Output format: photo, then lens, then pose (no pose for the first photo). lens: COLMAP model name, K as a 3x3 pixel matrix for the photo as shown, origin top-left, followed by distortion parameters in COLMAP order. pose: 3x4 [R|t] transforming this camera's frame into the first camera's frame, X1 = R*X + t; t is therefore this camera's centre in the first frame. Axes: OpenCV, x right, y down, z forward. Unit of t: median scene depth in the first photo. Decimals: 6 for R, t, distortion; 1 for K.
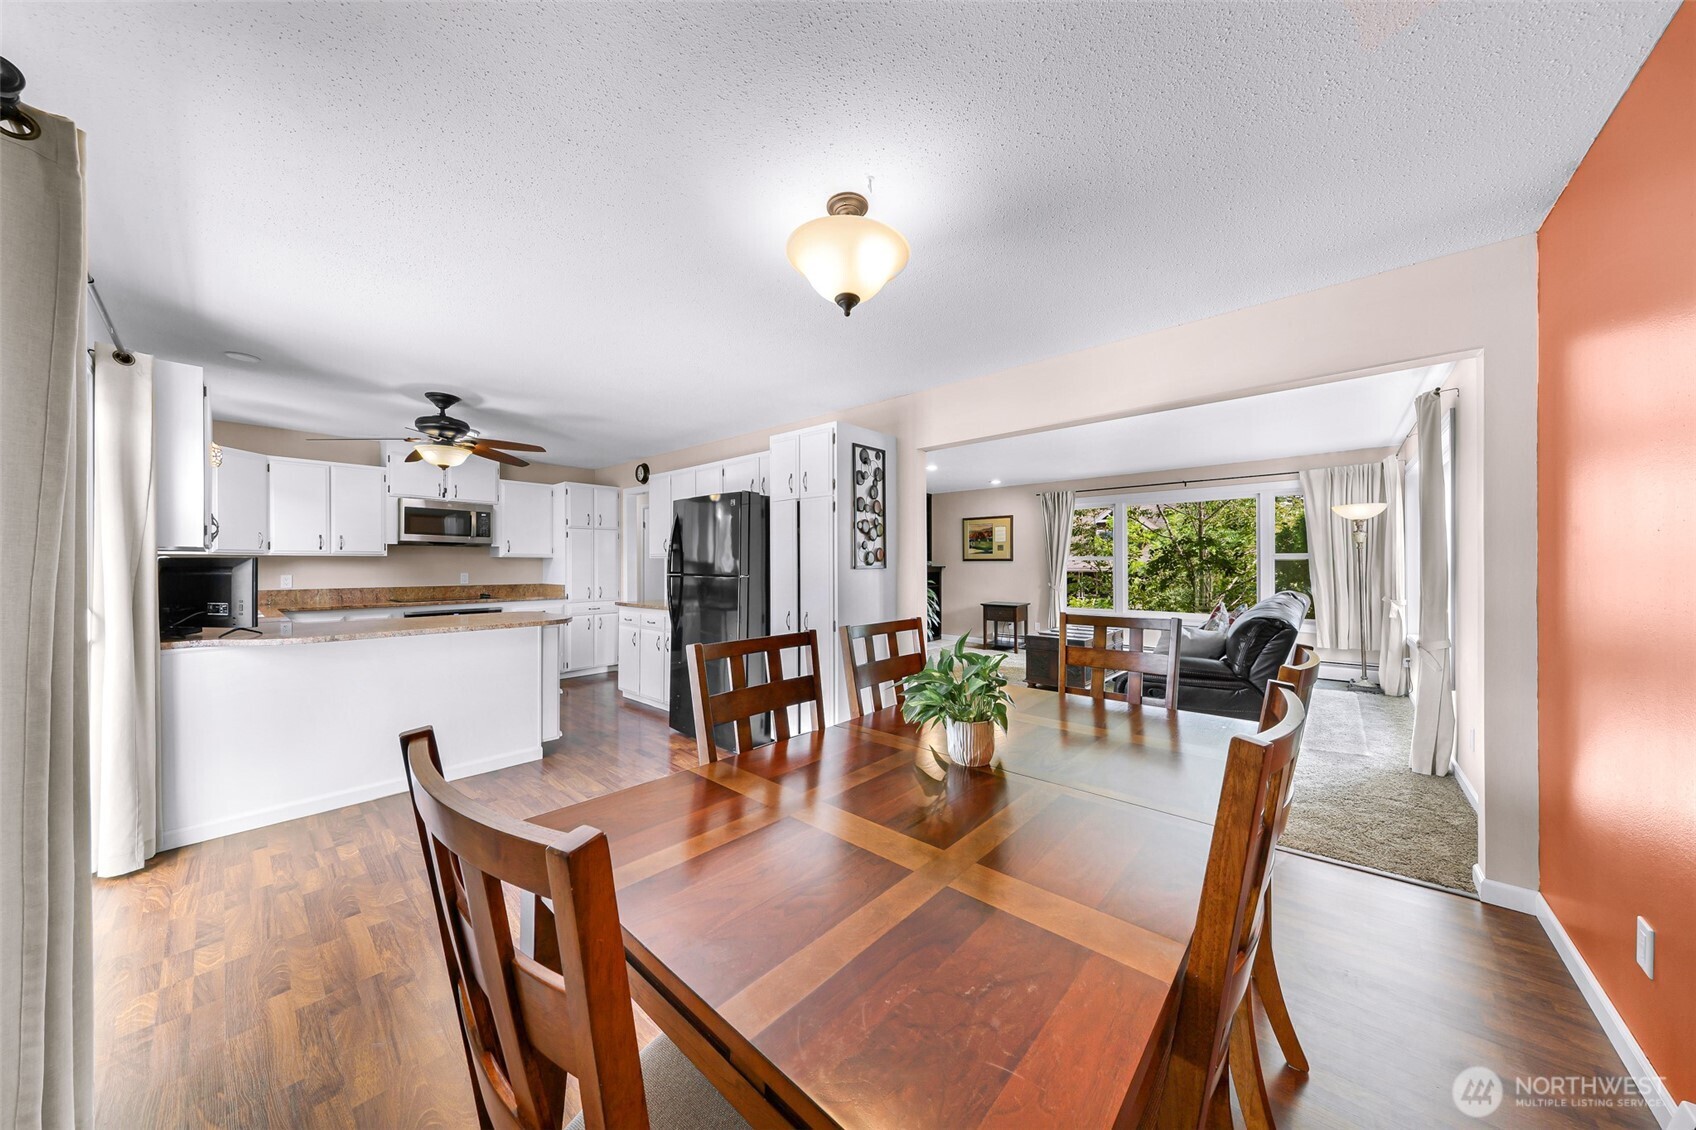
lens RADIAL K [[543.4, 0, 844.9], [0, 543.4, 562.6], [0, 0, 1]] dist [0.000919, 0.000071]
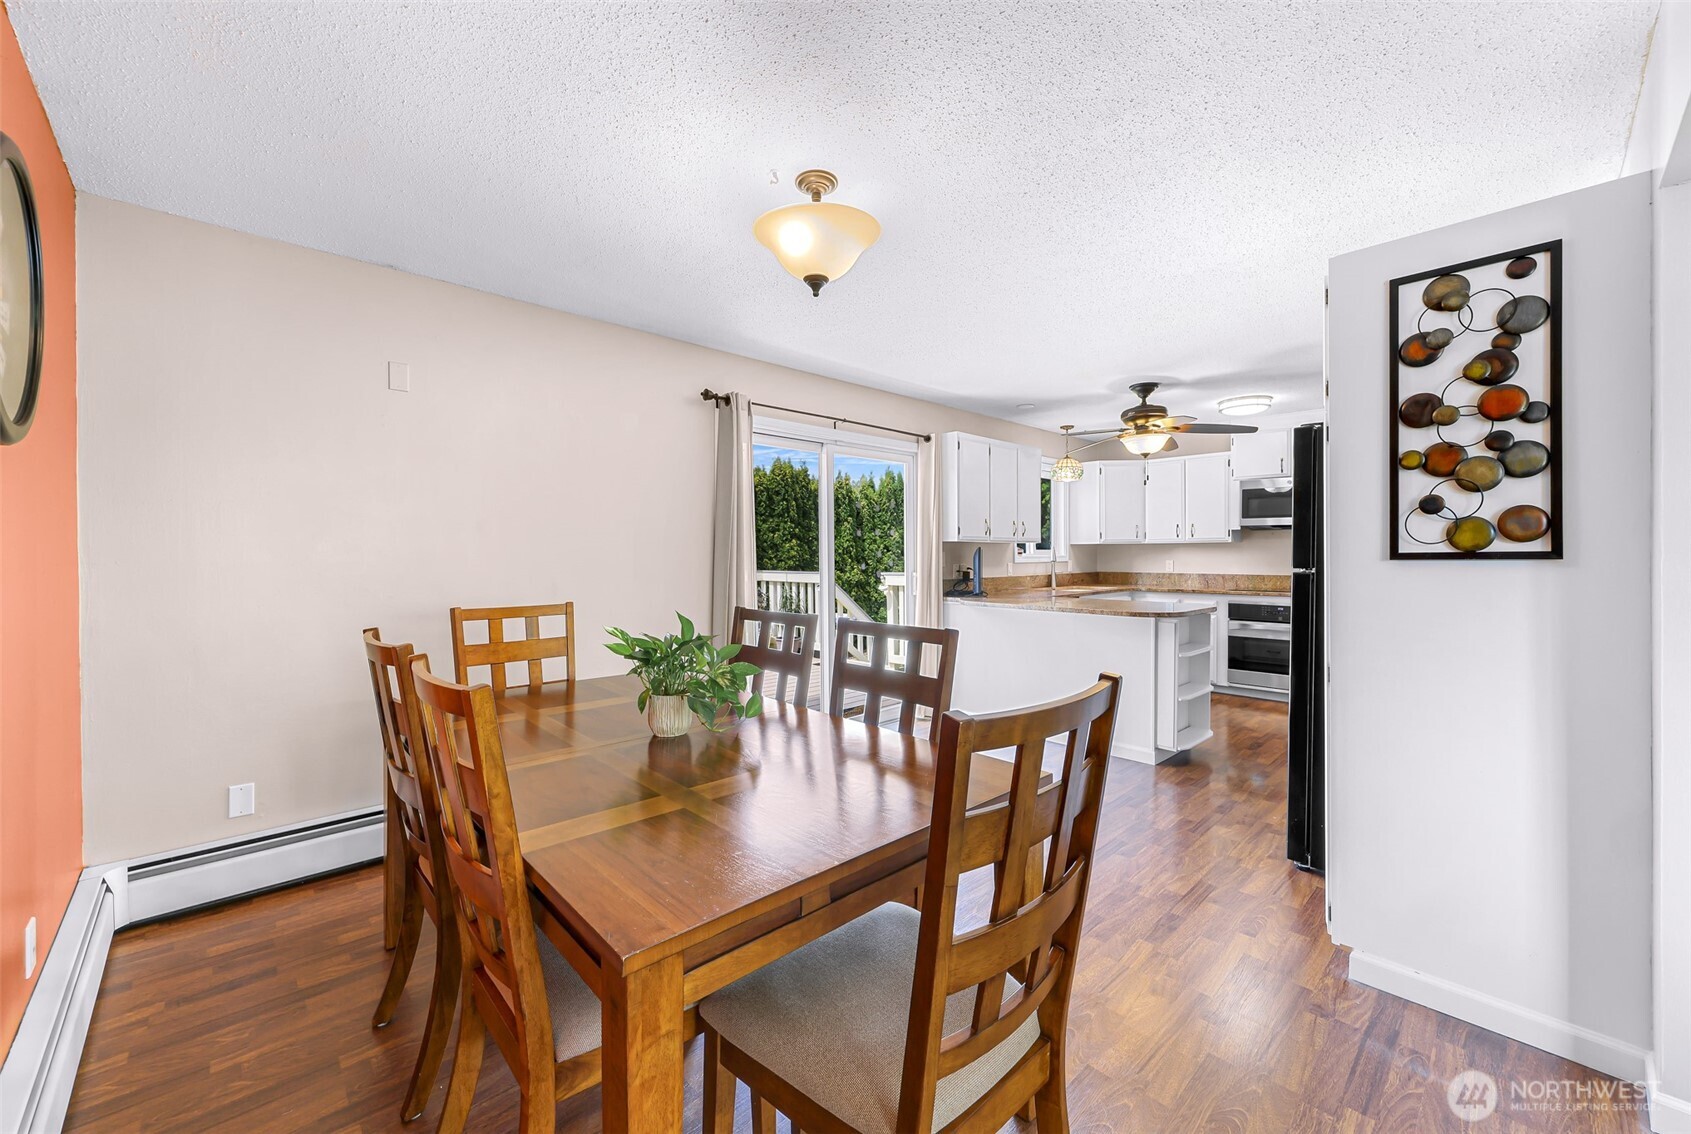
lens RADIAL K [[671.3, 0, 848.2], [0, 671.3, 559.2], [0, 0, 1]] dist [0.000105, -0.000015]
pose [[-0.076452, 0.010184, -0.997021, 0.562000], [0.006179, 0.999933, 0.009740, 0.003004], [0.997054, -0.005416, -0.076509, 0.546803]]
